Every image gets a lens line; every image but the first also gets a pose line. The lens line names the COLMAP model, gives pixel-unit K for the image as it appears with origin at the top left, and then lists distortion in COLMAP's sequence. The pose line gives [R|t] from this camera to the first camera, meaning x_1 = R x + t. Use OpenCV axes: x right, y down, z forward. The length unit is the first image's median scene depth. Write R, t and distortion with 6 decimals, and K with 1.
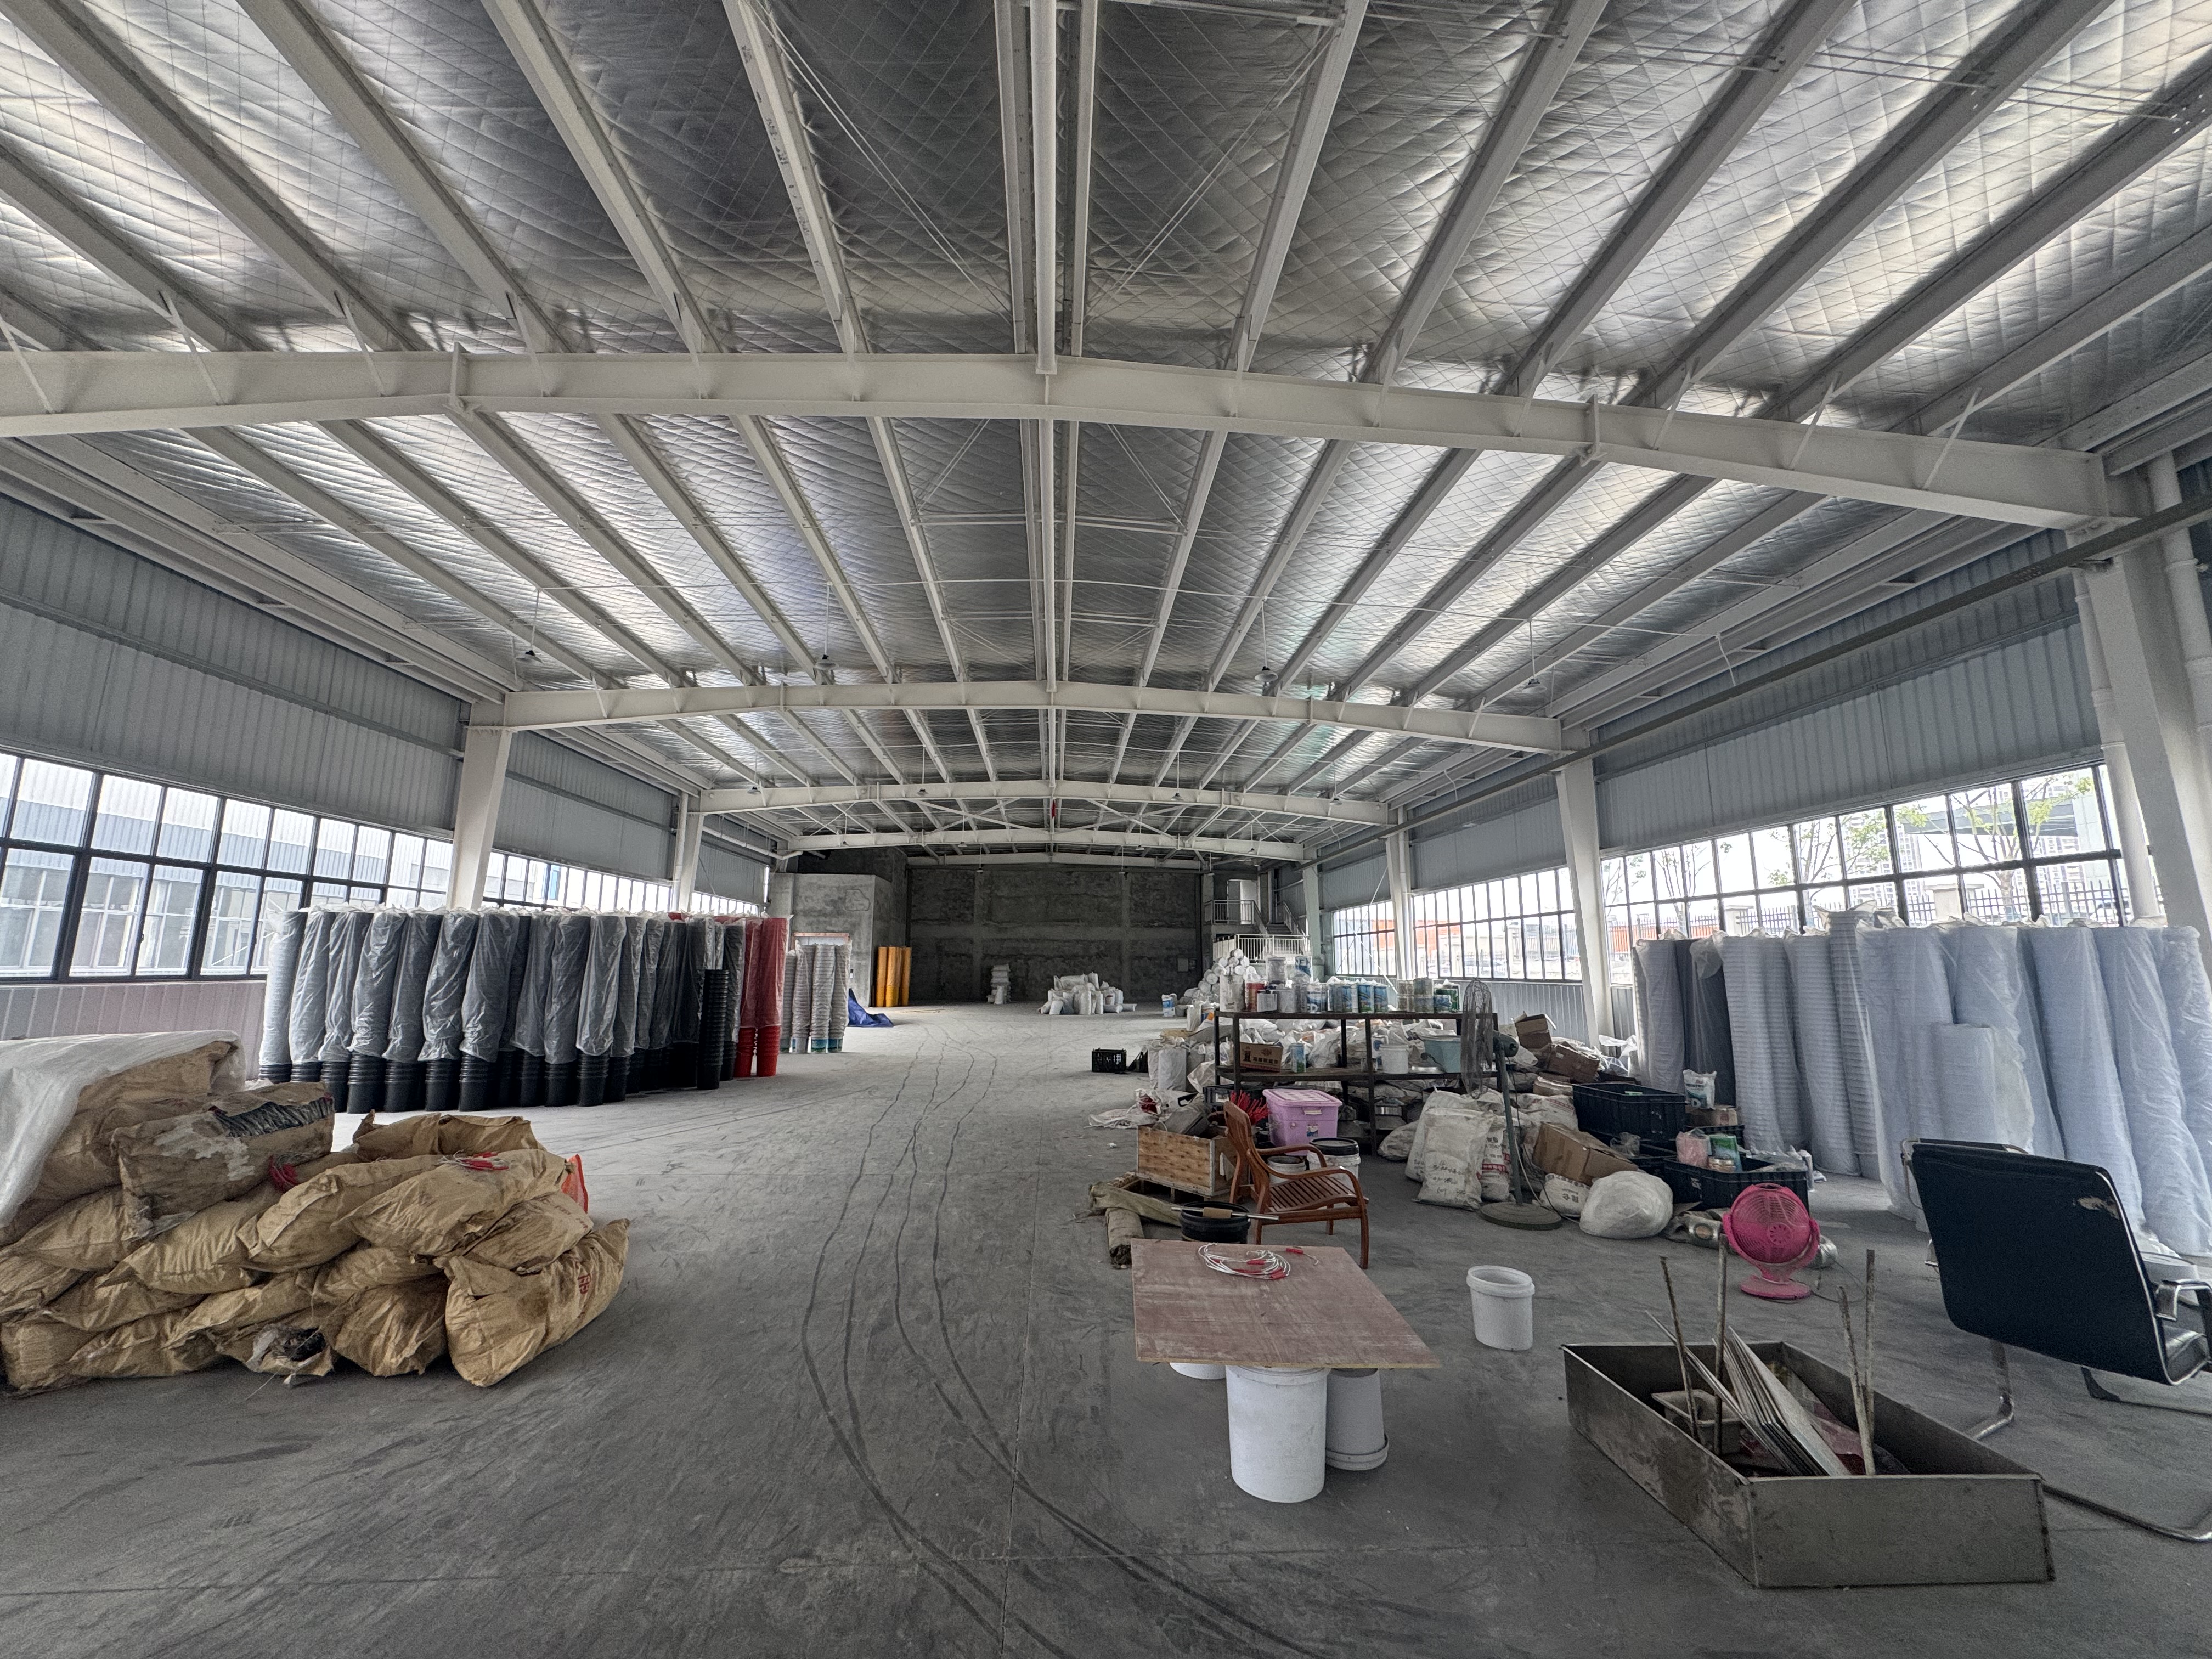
lens RADIAL K [[882.7, 0, 1106.0], [0, 882.7, 829.5], [0, 0, 1]] dist [-0.001558, 0.000079]
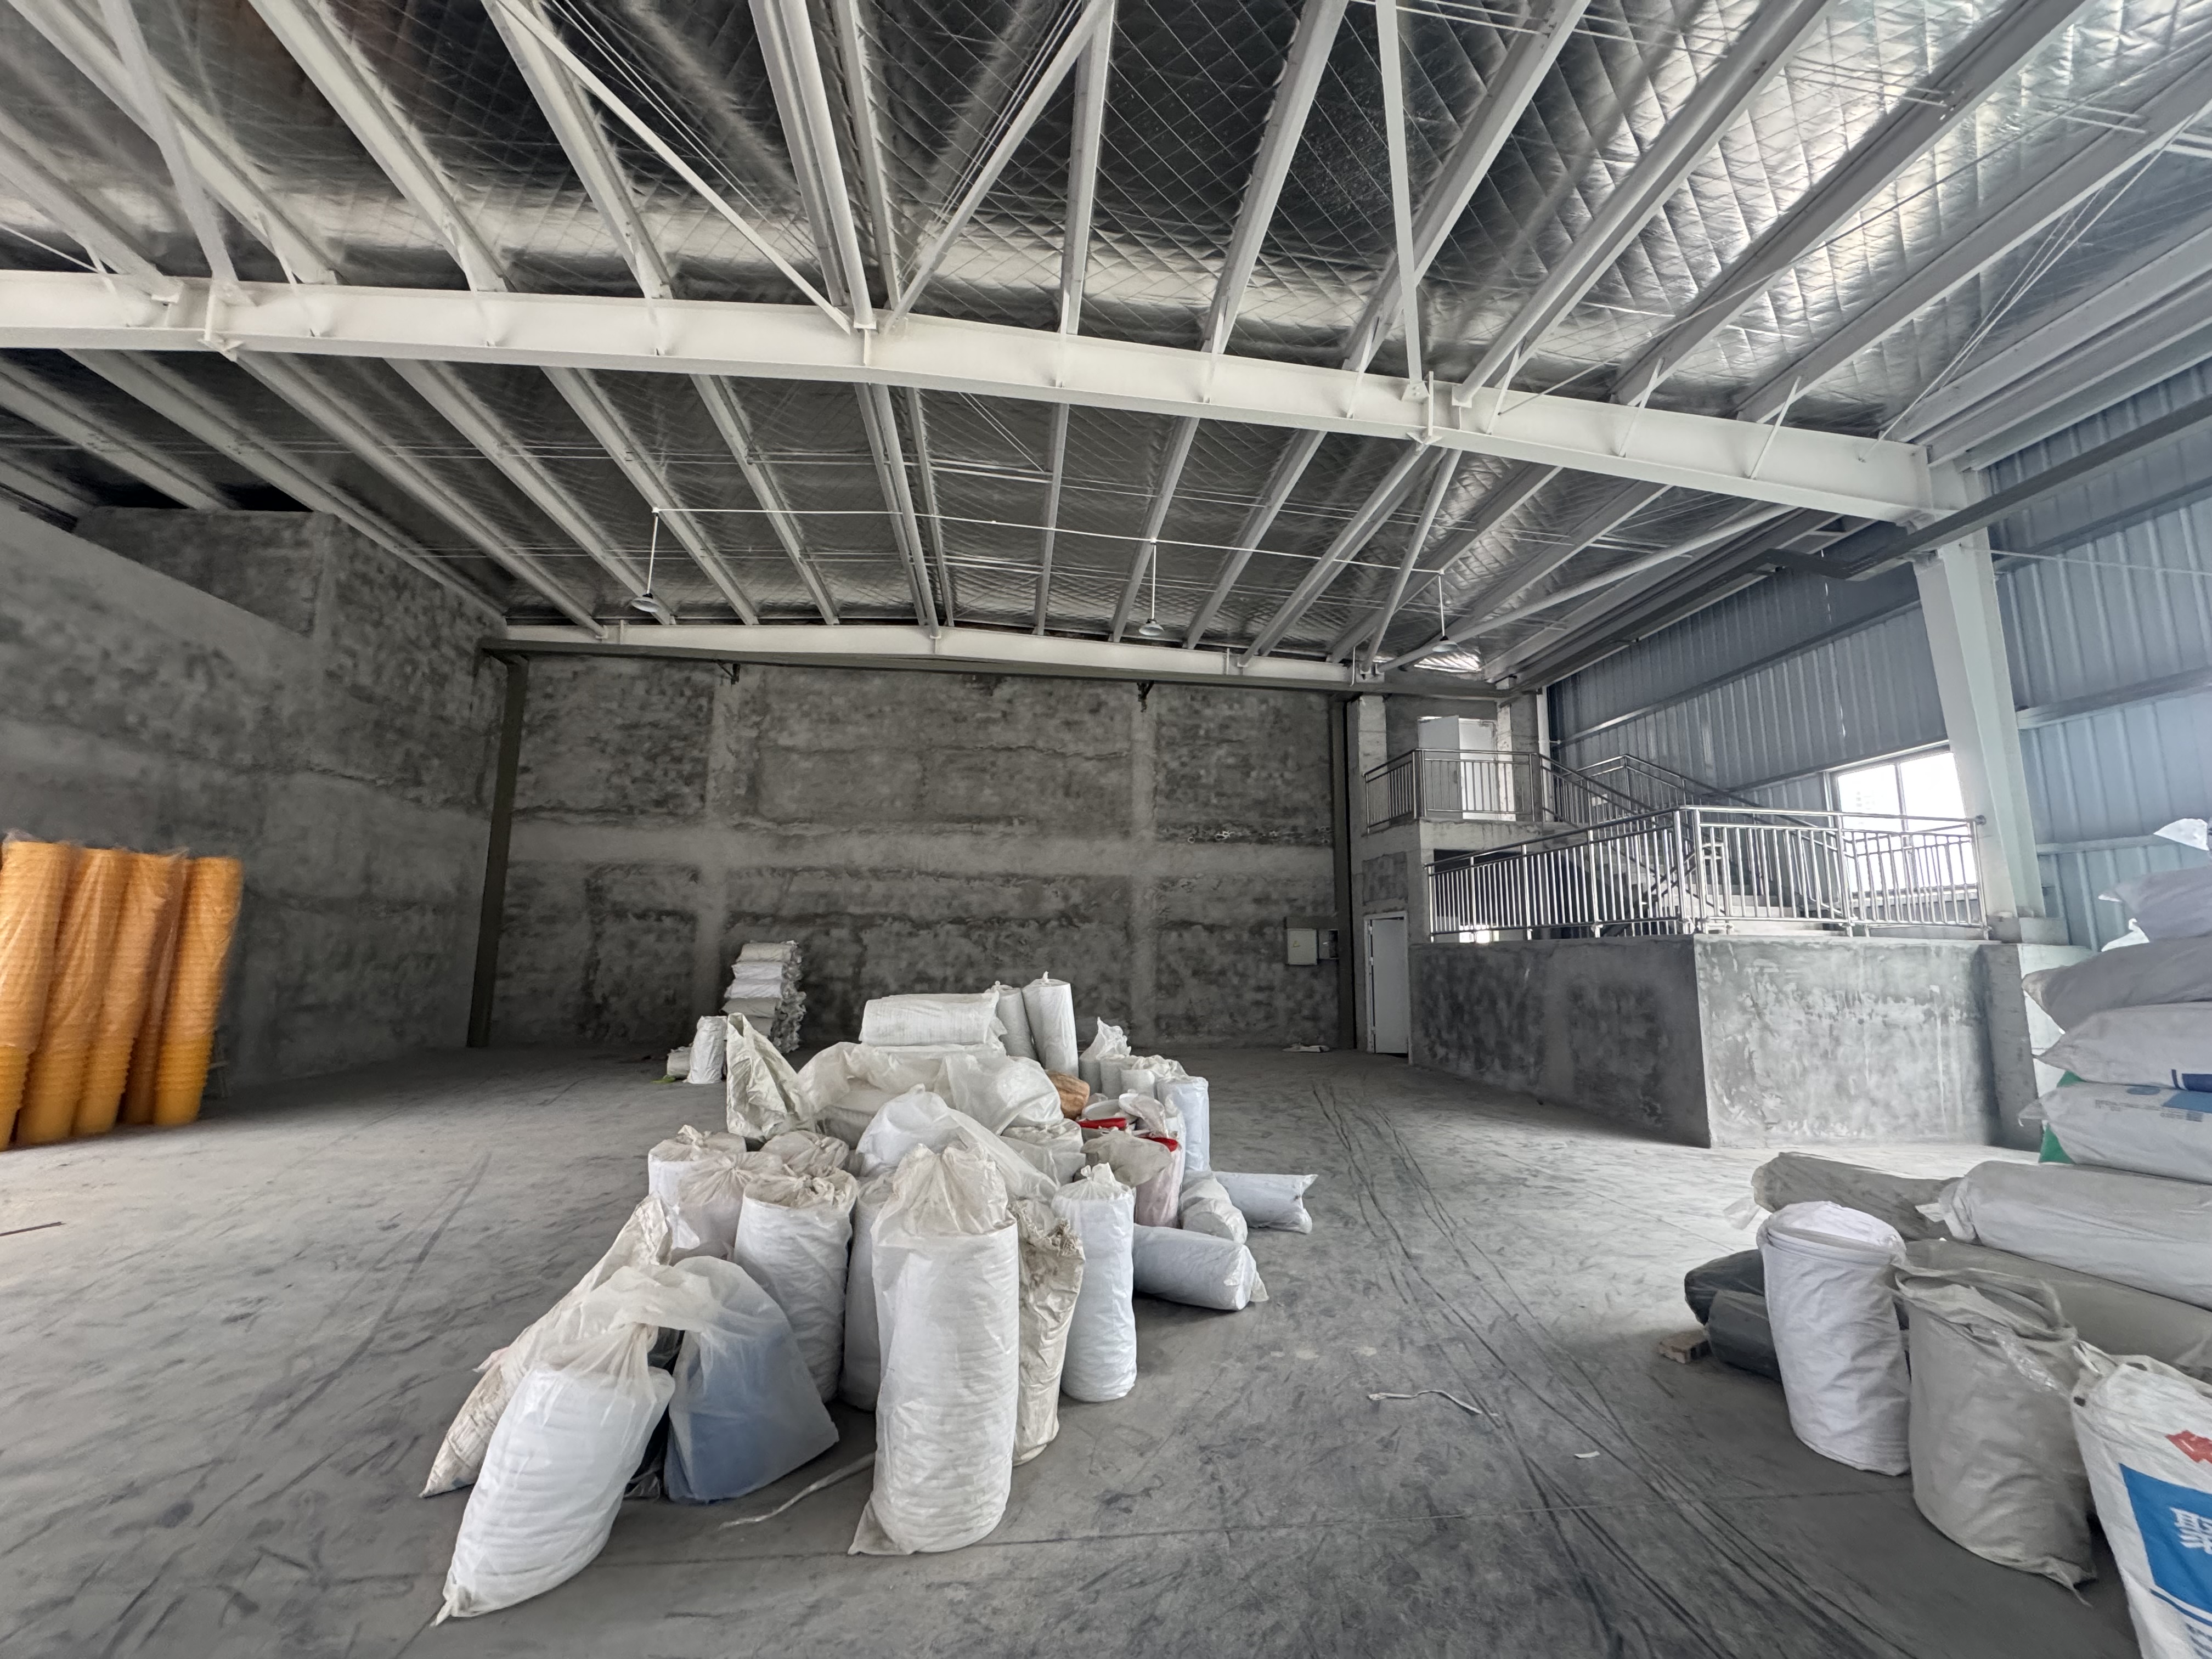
lens RADIAL K [[882.7, 0, 1106.0], [0, 882.7, 829.5], [0, 0, 1]] dist [-0.001558, 0.000079]
pose [[0.998502, 0.029987, 0.045765, -0.031714], [-0.030961, 0.999306, 0.020716, 0.085124], [-0.045112, -0.022102, 0.998737, 0.522343]]
